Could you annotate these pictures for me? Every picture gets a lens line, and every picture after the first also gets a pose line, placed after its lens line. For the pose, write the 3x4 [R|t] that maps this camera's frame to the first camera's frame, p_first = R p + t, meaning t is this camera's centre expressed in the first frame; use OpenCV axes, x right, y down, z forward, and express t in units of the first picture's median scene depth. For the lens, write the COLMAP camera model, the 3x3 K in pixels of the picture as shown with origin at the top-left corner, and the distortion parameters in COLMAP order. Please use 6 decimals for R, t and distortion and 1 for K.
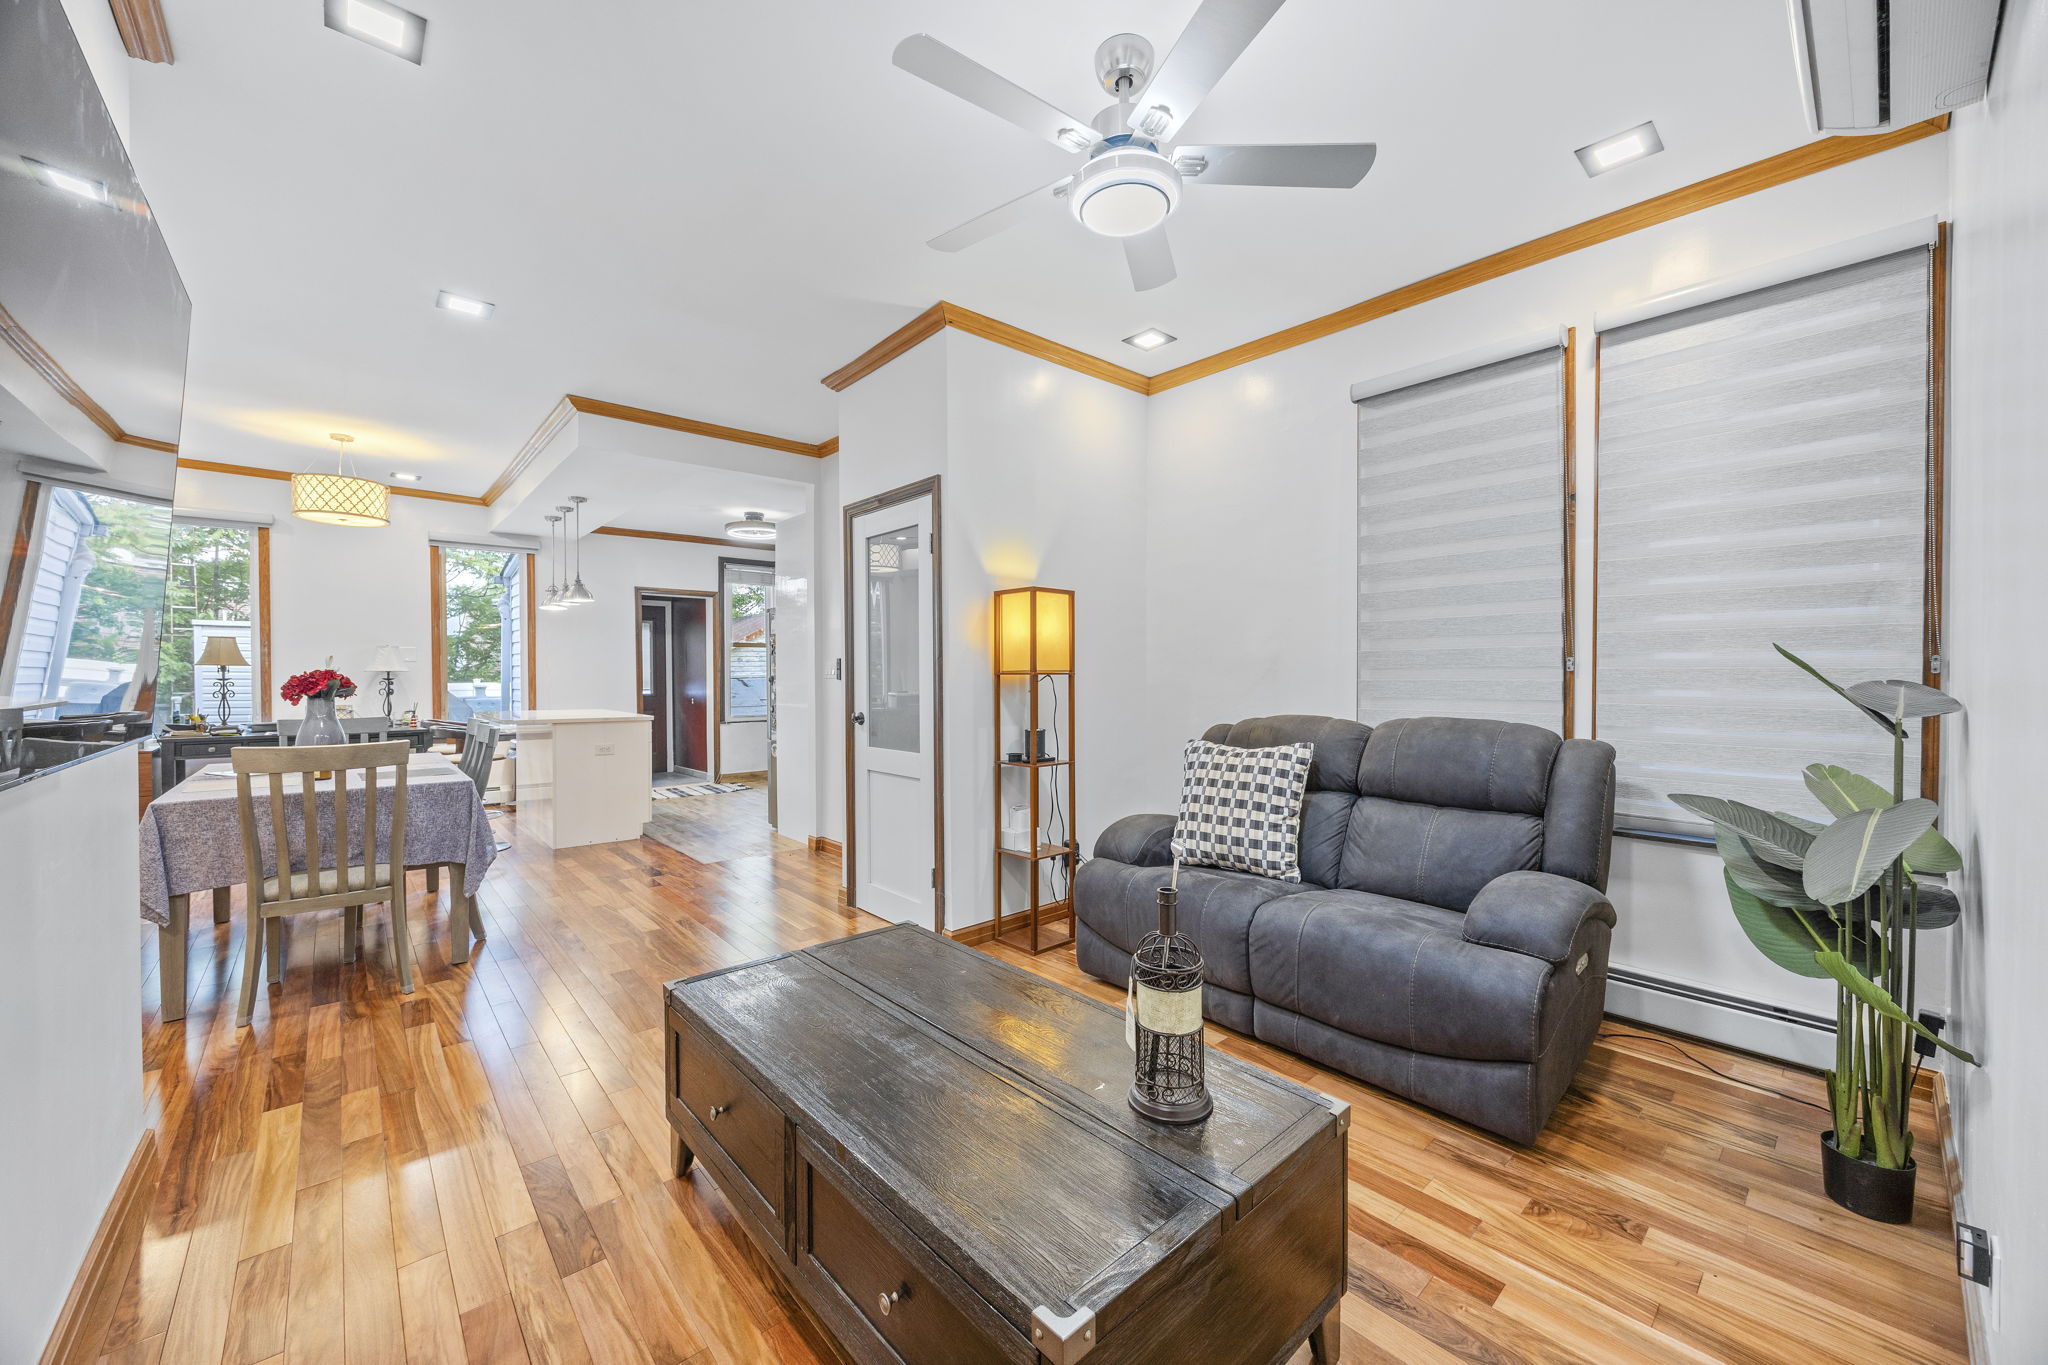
lens RADIAL K [[789.8, 0, 1041.4], [0, 789.8, 682.6], [0, 0, 1]] dist [0.000278, 0.000239]
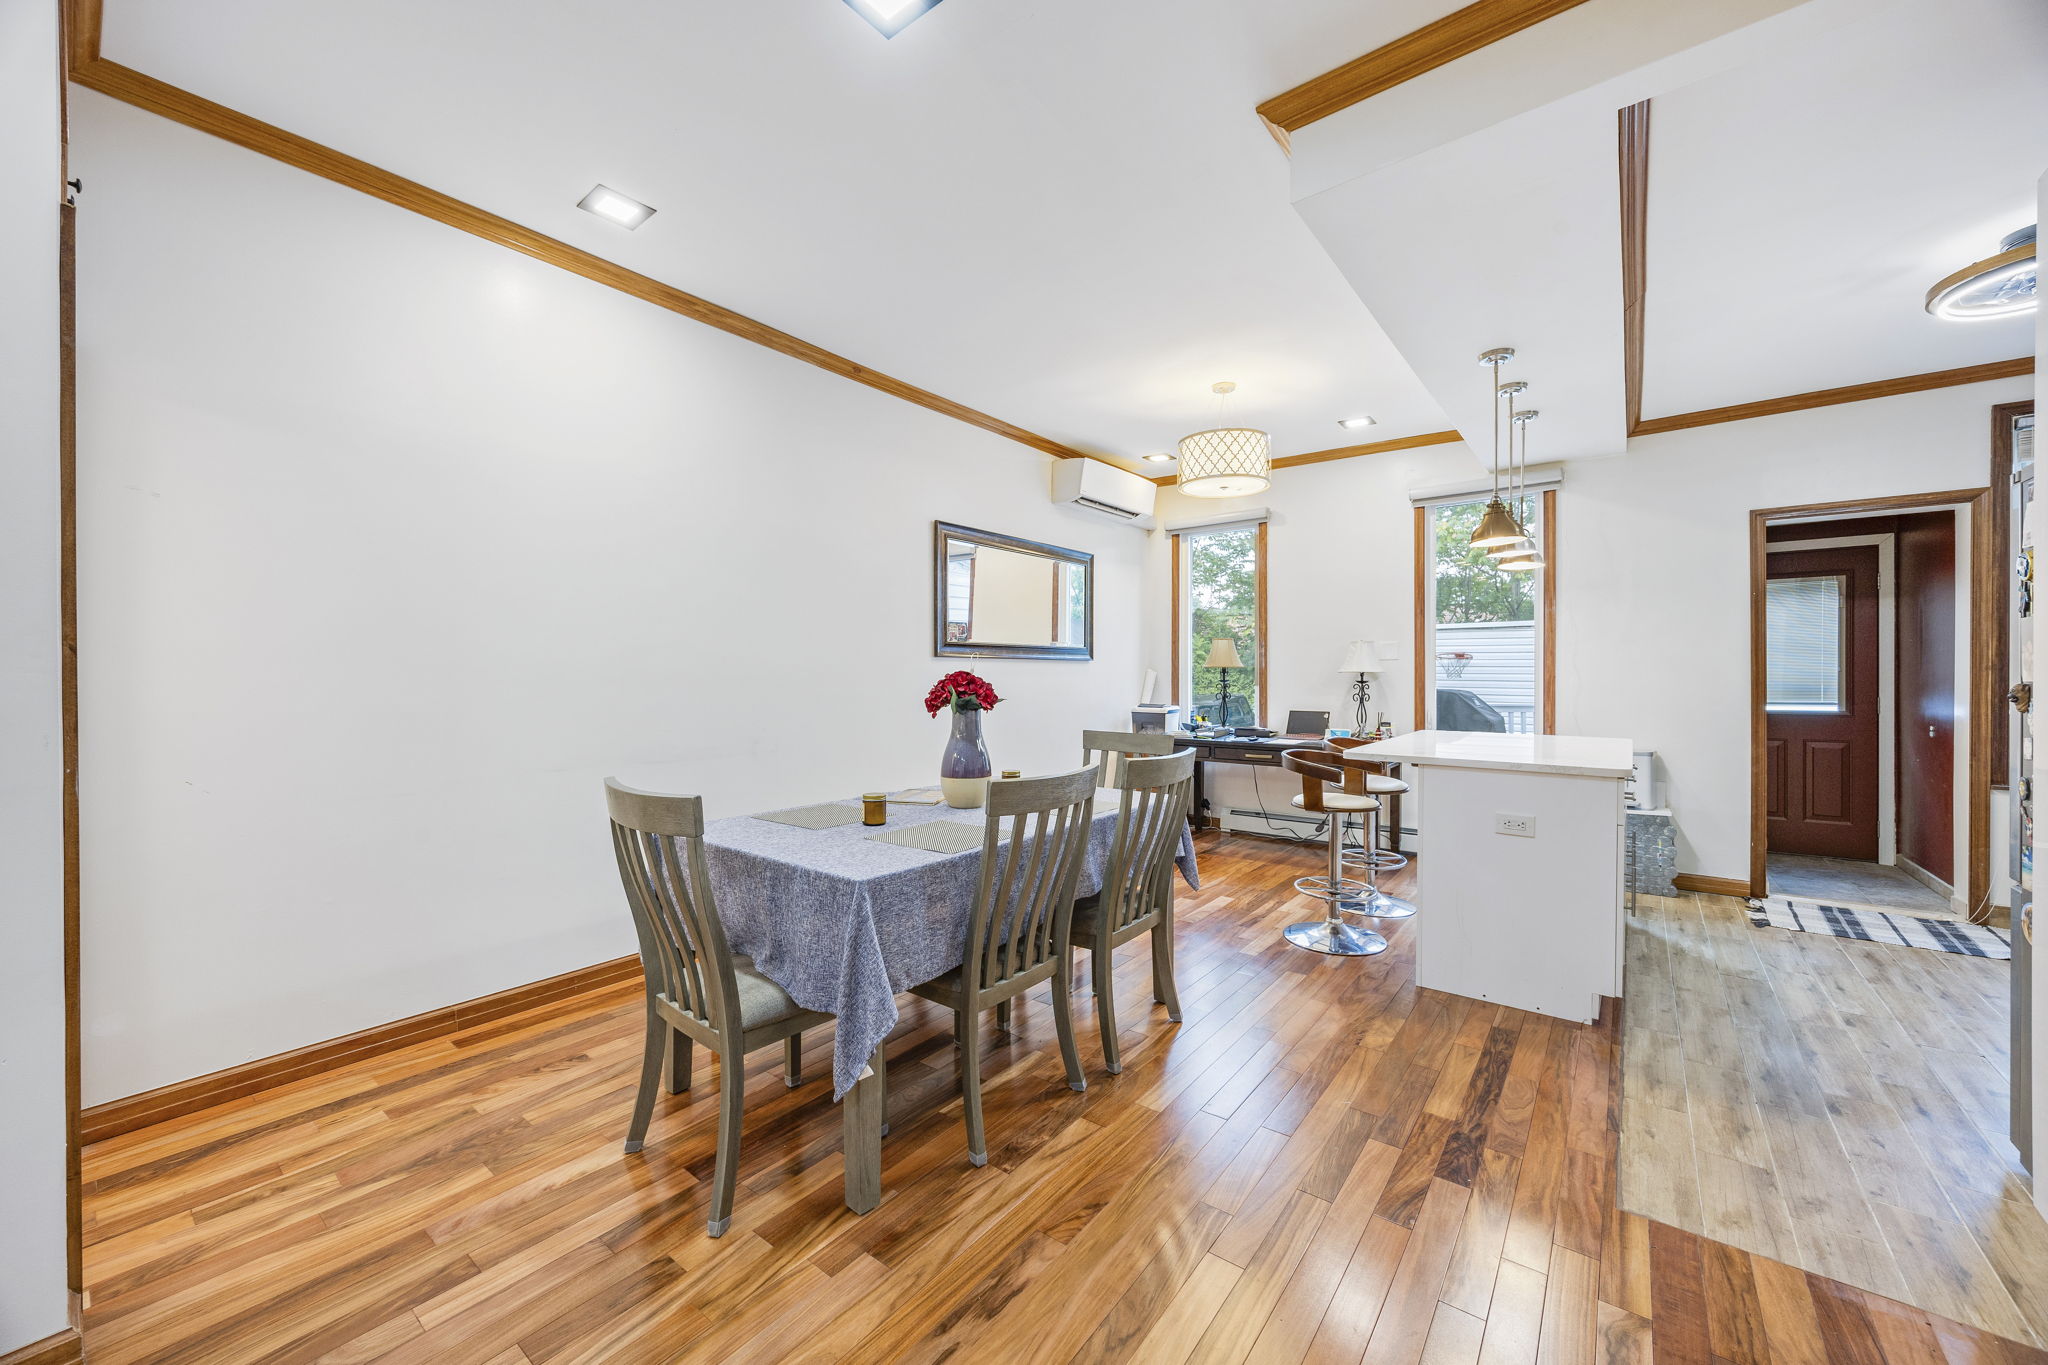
lens RADIAL K [[789.8, 0, 1009.5], [0, 789.8, 683.0], [0, 0, 1]] dist [0.000278, 0.000239]
pose [[0.172824, 0.008020, -0.984920, -0.110801], [-0.006758, 0.999953, 0.006956, -0.007839], [0.984930, 0.005454, 0.172870, 0.616033]]
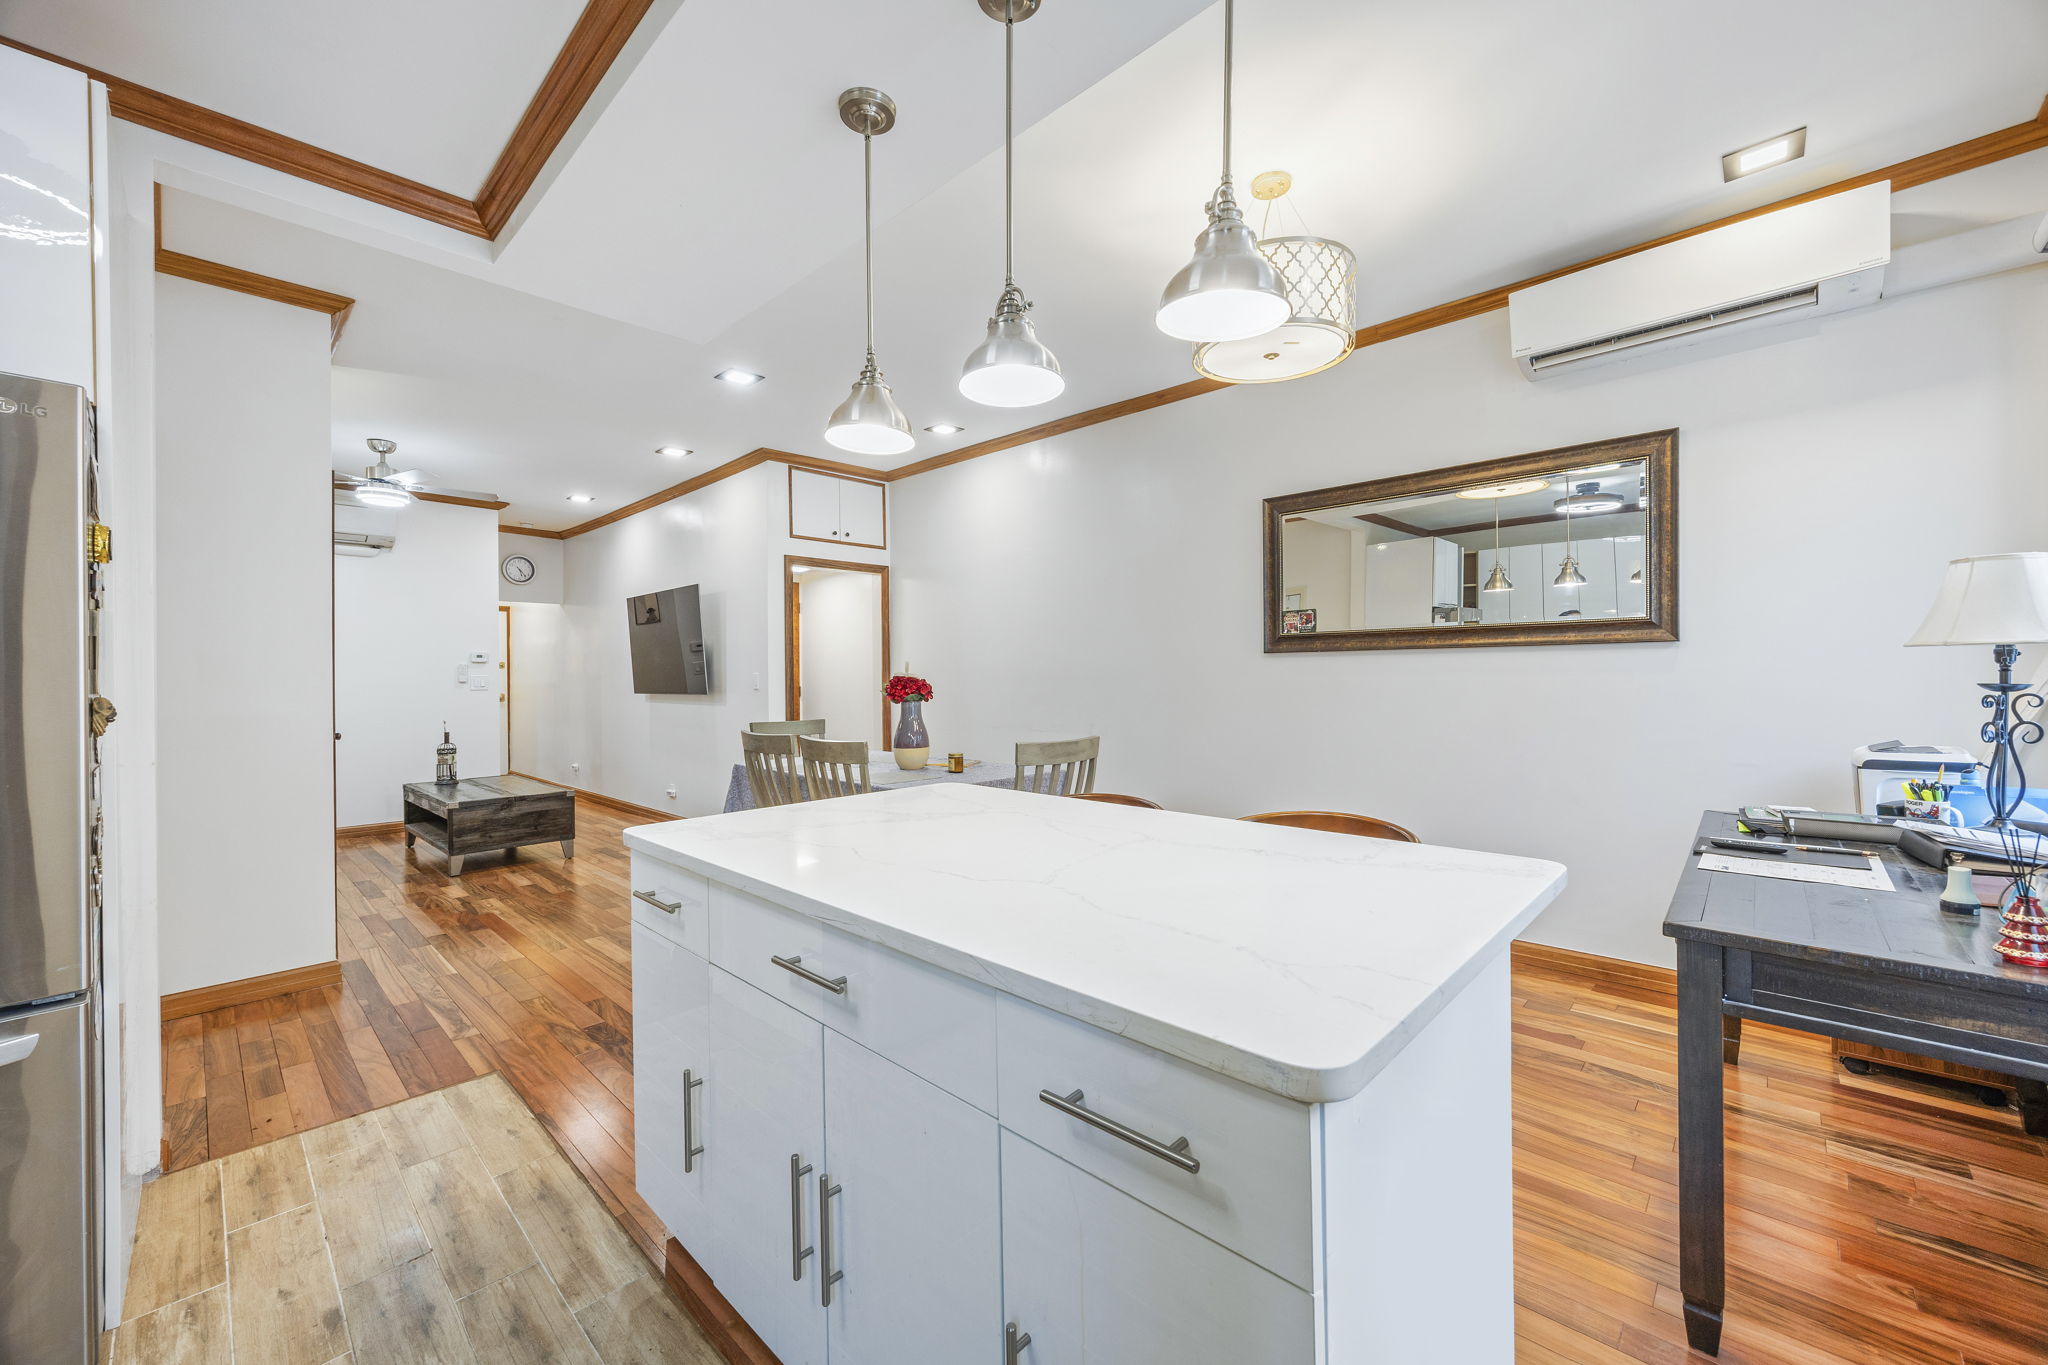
lens RADIAL K [[789.8, 0, 1023.9], [0, 789.8, 683.4], [0, 0, 1]] dist [0.000278, 0.000239]
pose [[-0.996971, 0.007093, -0.077449, -0.666120], [0.005931, 0.999867, 0.015218, -0.013462], [0.077547, 0.014712, -0.996880, 1.408727]]
